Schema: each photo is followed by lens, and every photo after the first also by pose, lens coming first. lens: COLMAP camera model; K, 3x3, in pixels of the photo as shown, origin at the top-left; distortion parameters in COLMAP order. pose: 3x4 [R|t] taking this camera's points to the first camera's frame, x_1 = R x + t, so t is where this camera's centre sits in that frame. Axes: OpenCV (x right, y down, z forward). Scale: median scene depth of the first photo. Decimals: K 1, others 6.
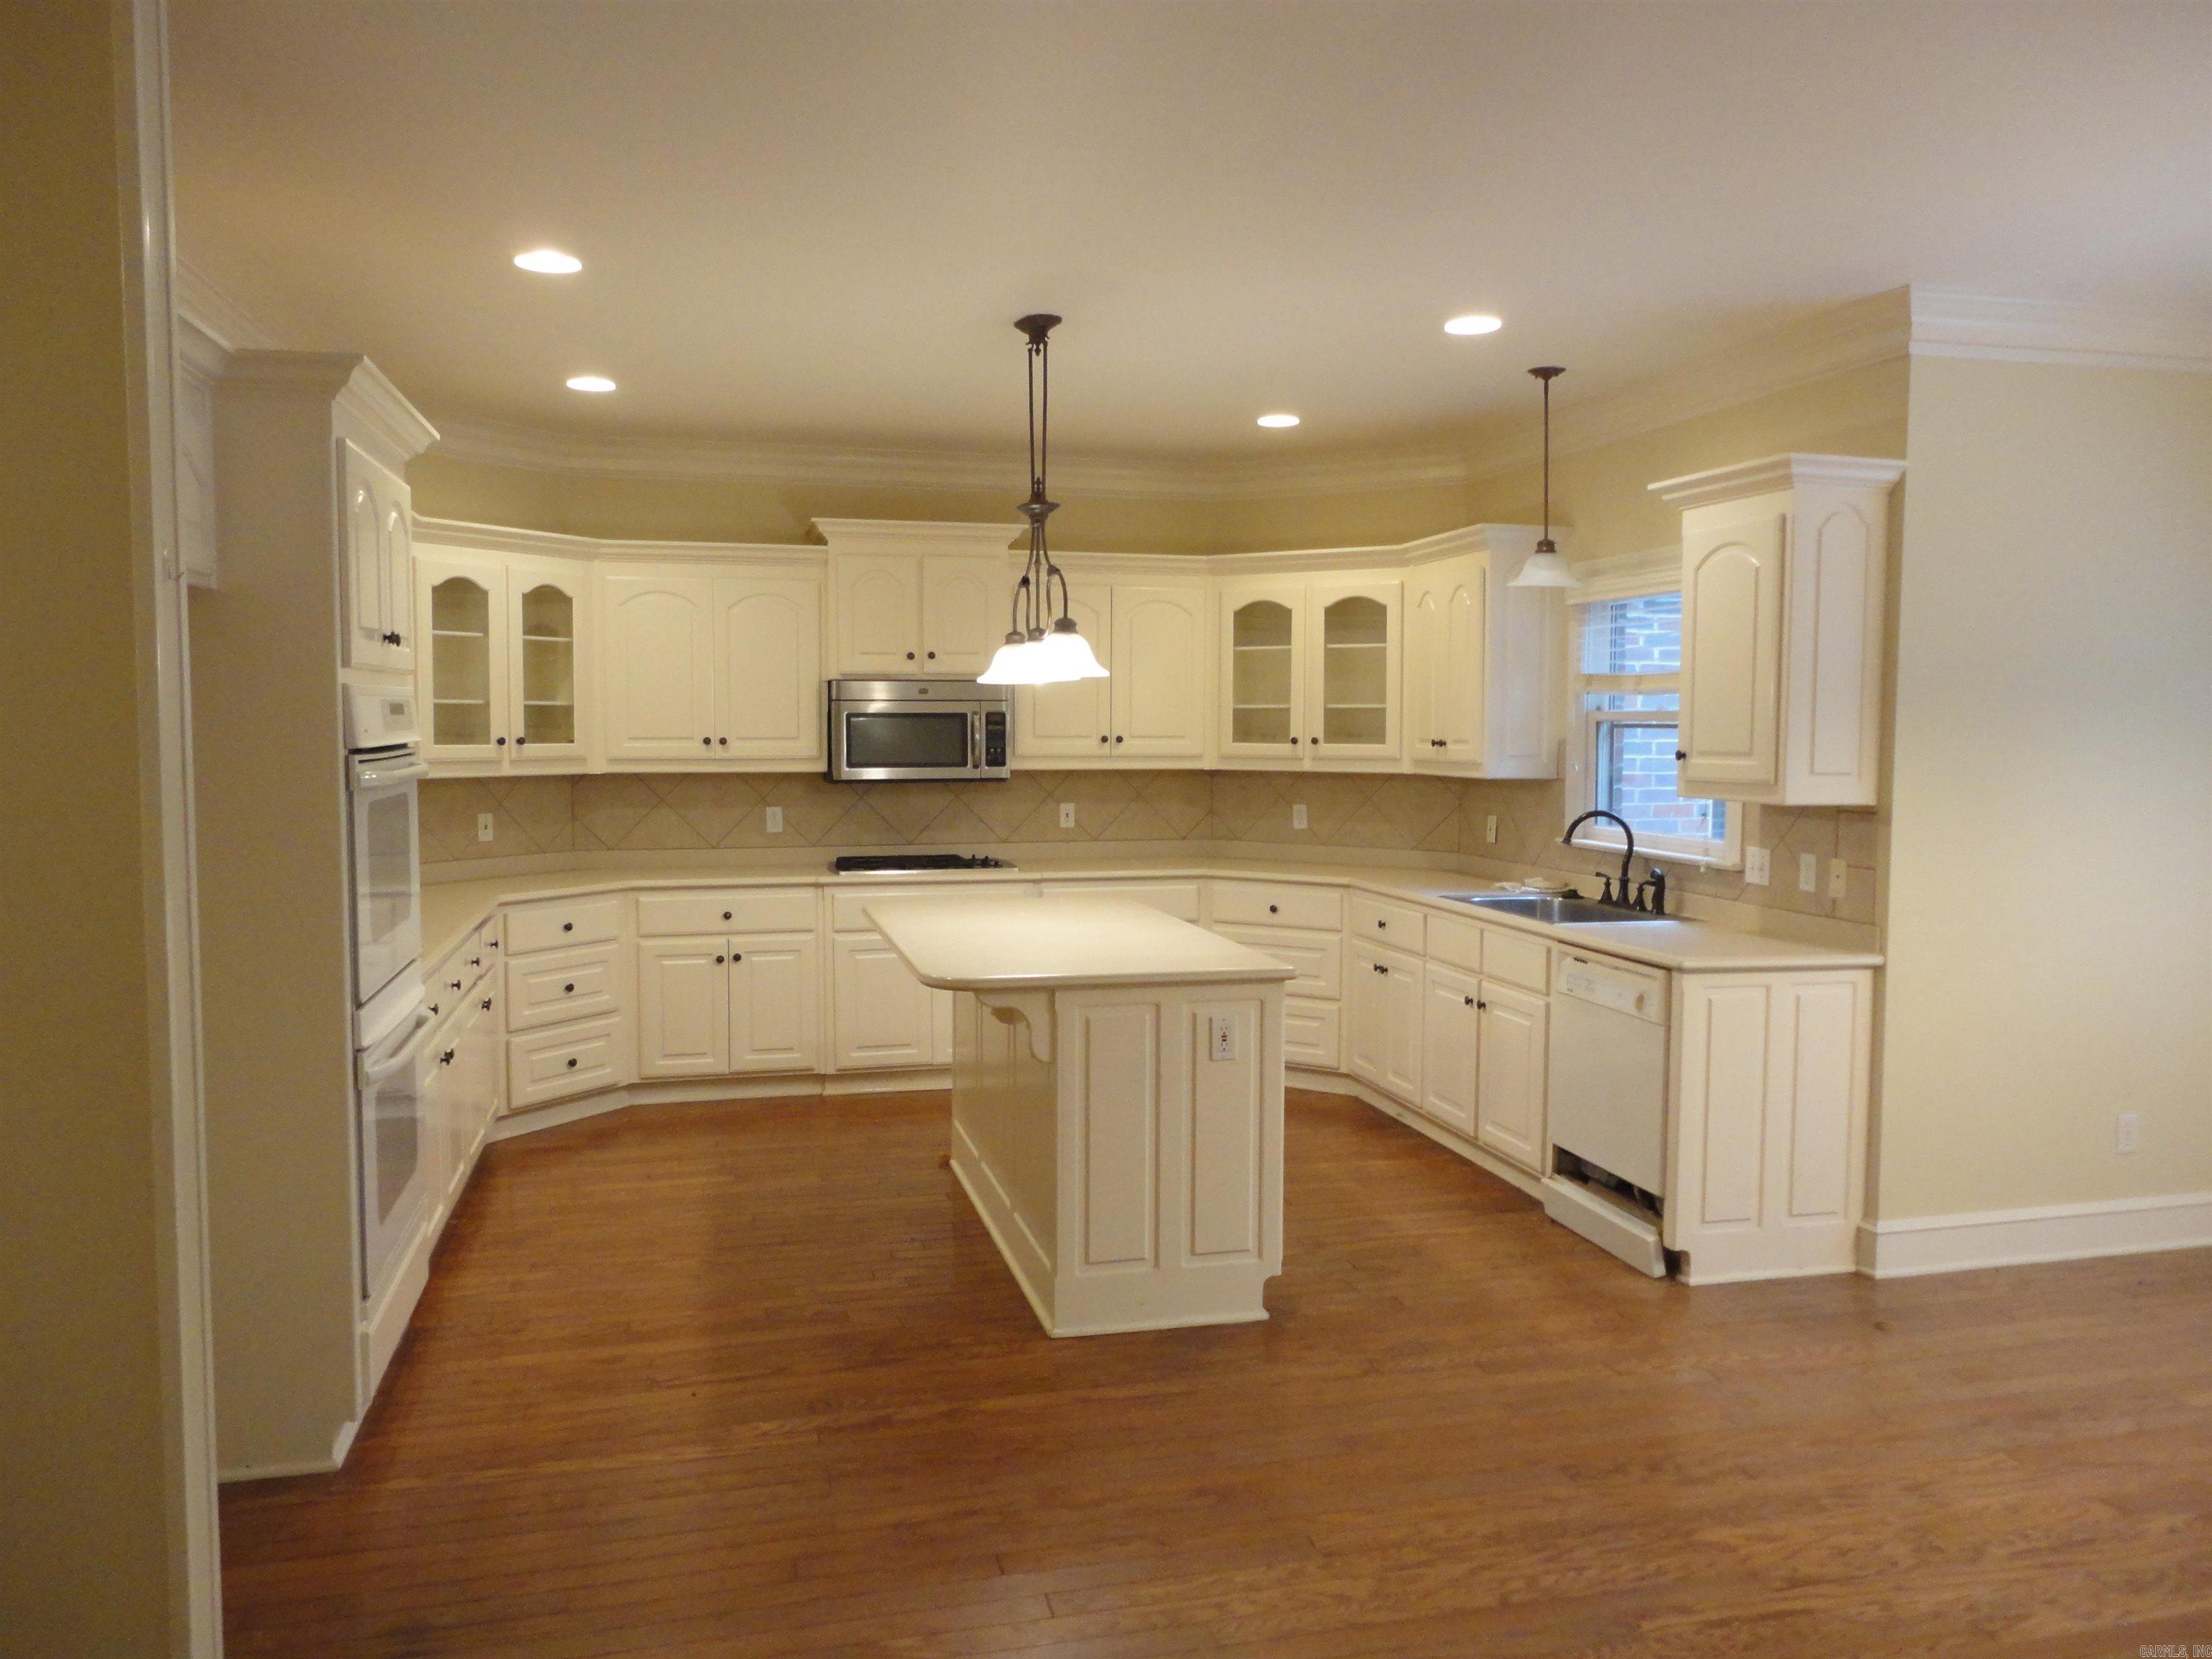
lens RADIAL K [[1615.0, 0, 1105.0], [0, 1615.0, 829.0], [0, 0, 1]] dist [0.002494, 0.000035]
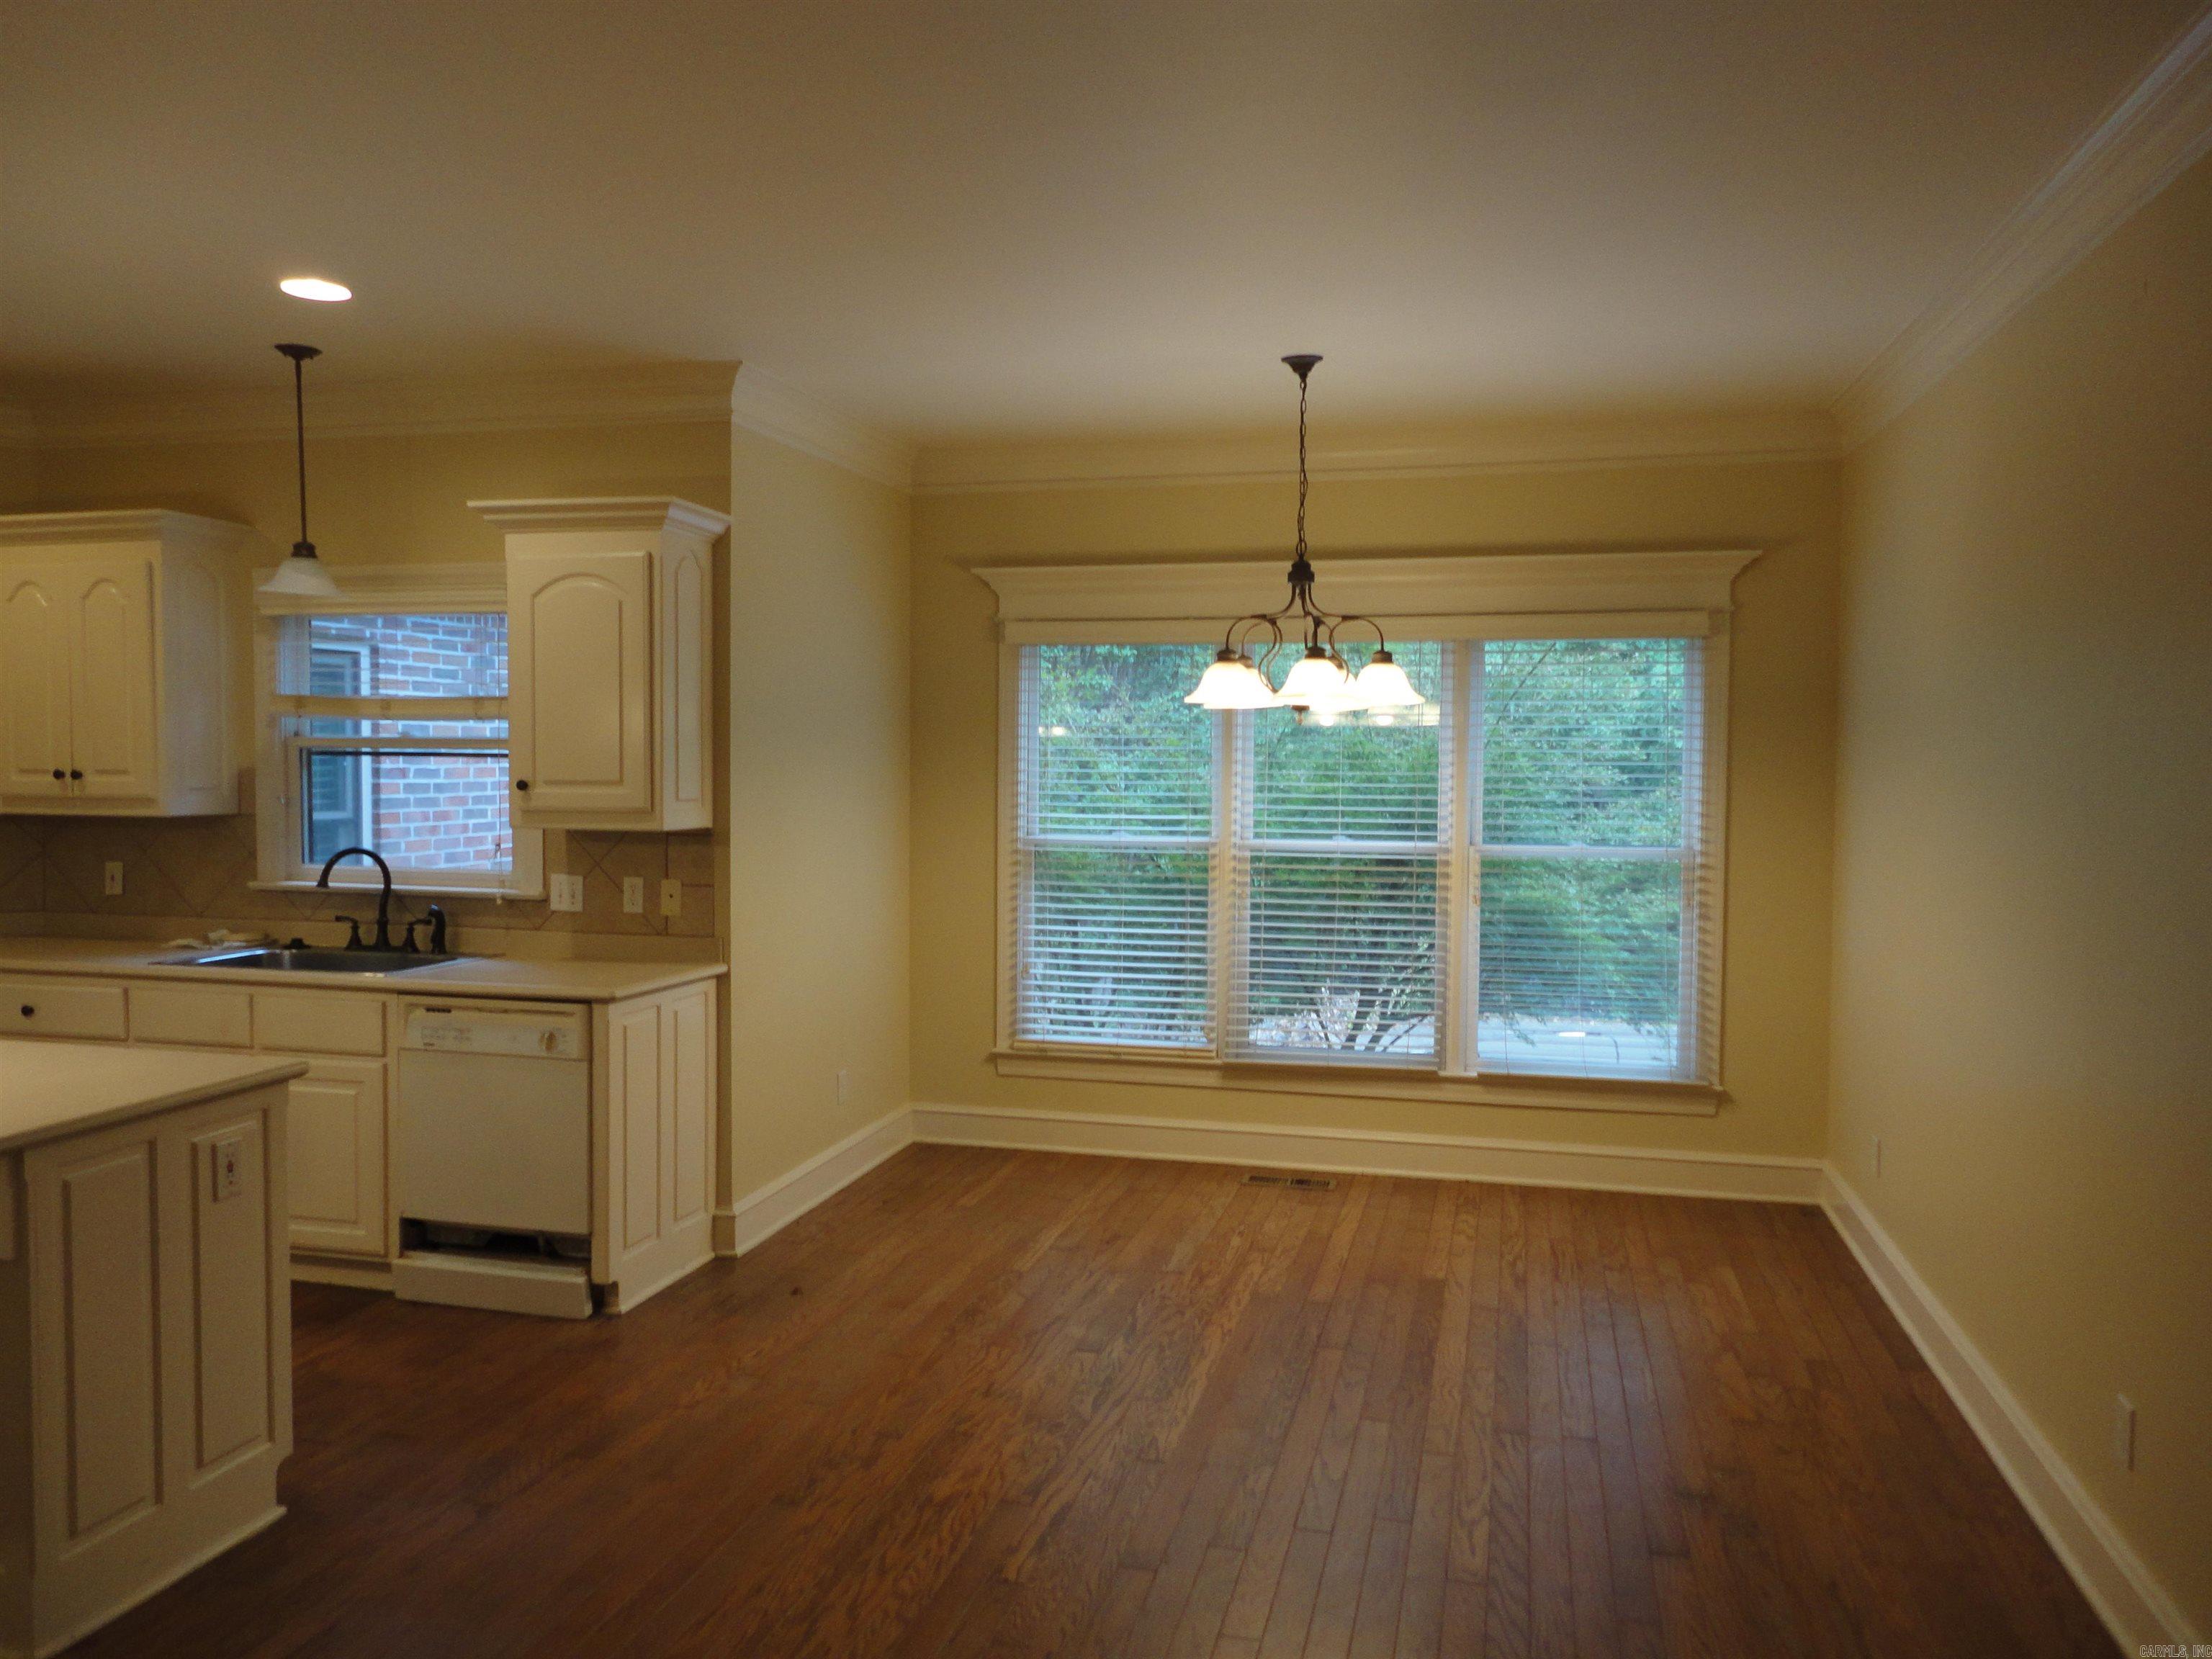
lens RADIAL K [[1615.0, 0, 1106.5], [0, 1615.0, 827.8], [0, 0, 1]] dist [0.002494, 0.000035]
pose [[0.471800, -0.041636, 0.880722, -0.356540], [0.053689, 0.998387, 0.018438, -0.020188], [-0.880070, 0.038586, 0.473275, 0.245048]]
